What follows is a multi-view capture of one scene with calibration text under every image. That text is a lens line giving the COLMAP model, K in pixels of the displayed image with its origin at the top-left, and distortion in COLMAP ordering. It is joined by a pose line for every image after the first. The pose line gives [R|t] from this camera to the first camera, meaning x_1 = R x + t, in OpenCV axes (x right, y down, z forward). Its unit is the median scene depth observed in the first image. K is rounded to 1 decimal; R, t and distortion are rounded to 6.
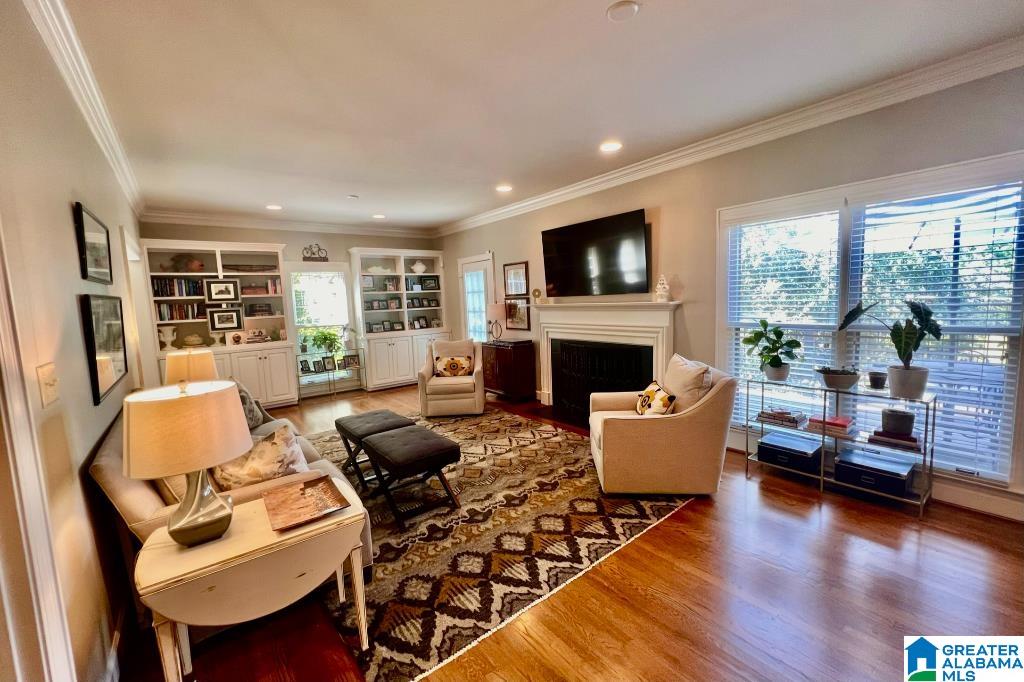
lens RADIAL K [[409.8, 0, 489.9], [0, 409.8, 343.5], [0, 0, 1]] dist [-0.003589, -0.000372]
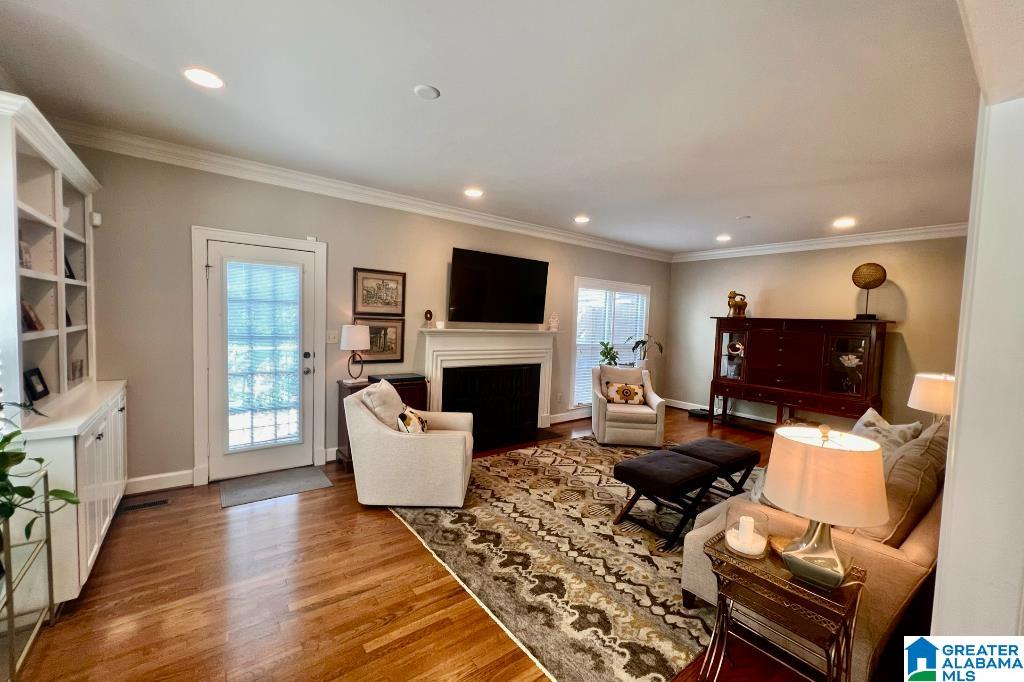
lens RADIAL K [[409.8, 0, 513.5], [0, 409.8, 339.6], [0, 0, 1]] dist [-0.003589, -0.000372]
pose [[-0.015695, -0.007142, 0.999851, -0.714197], [0.073207, 0.997282, 0.008273, -0.066919], [-0.997193, 0.073326, -0.015130, 0.831464]]
